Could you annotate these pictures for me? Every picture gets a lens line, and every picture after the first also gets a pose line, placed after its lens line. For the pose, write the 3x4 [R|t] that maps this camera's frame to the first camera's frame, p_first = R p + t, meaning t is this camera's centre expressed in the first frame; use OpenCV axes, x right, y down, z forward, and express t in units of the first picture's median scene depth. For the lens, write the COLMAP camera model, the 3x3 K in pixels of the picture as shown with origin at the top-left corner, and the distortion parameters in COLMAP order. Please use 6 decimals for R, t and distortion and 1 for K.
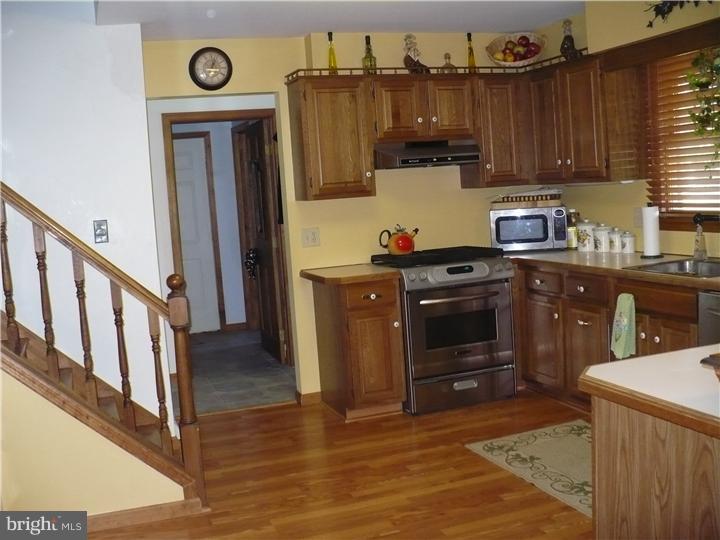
lens RADIAL K [[812.7, 0, 360.0], [0, 812.7, 270.0], [0, 0, 1]] dist [-0.242913, 0.323733]
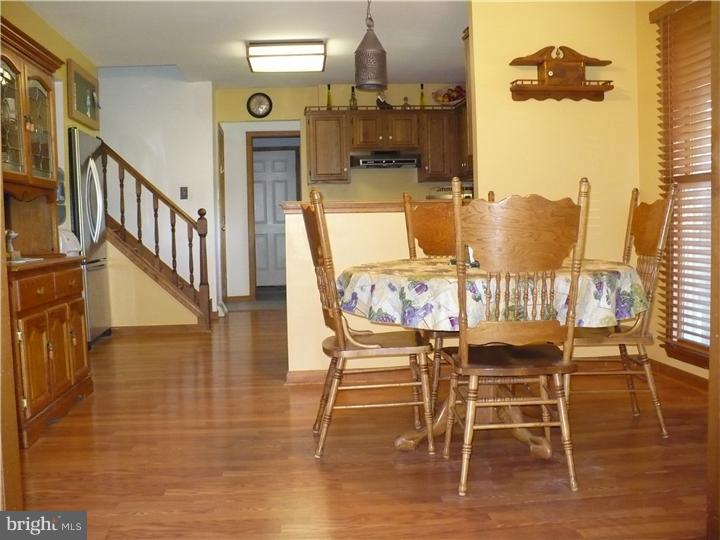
lens RADIAL K [[812.7, 0, 360.0], [0, 812.7, 270.0], [0, 0, 1]] dist [-0.242913, 0.323733]
pose [[0.970533, 0.056344, -0.234290, 0.437940], [-0.065317, 0.997392, -0.030714, 0.134936], [0.231948, 0.045112, 0.971682, -0.593766]]
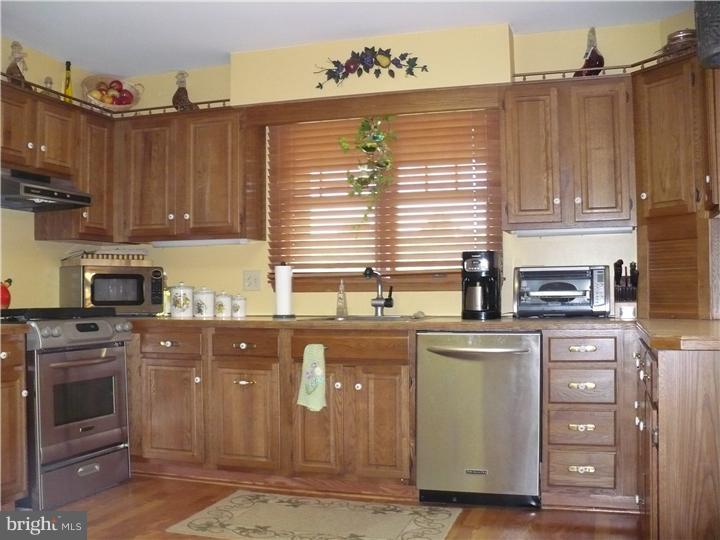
lens RADIAL K [[812.7, 0, 360.0], [0, 812.7, 270.0], [0, 0, 1]] dist [-0.242913, 0.323733]
pose [[0.623048, 0.087846, 0.777235, -0.329000], [0.043459, 0.988251, -0.146533, 0.070681], [-0.780975, 0.125075, 0.611910, 0.272091]]
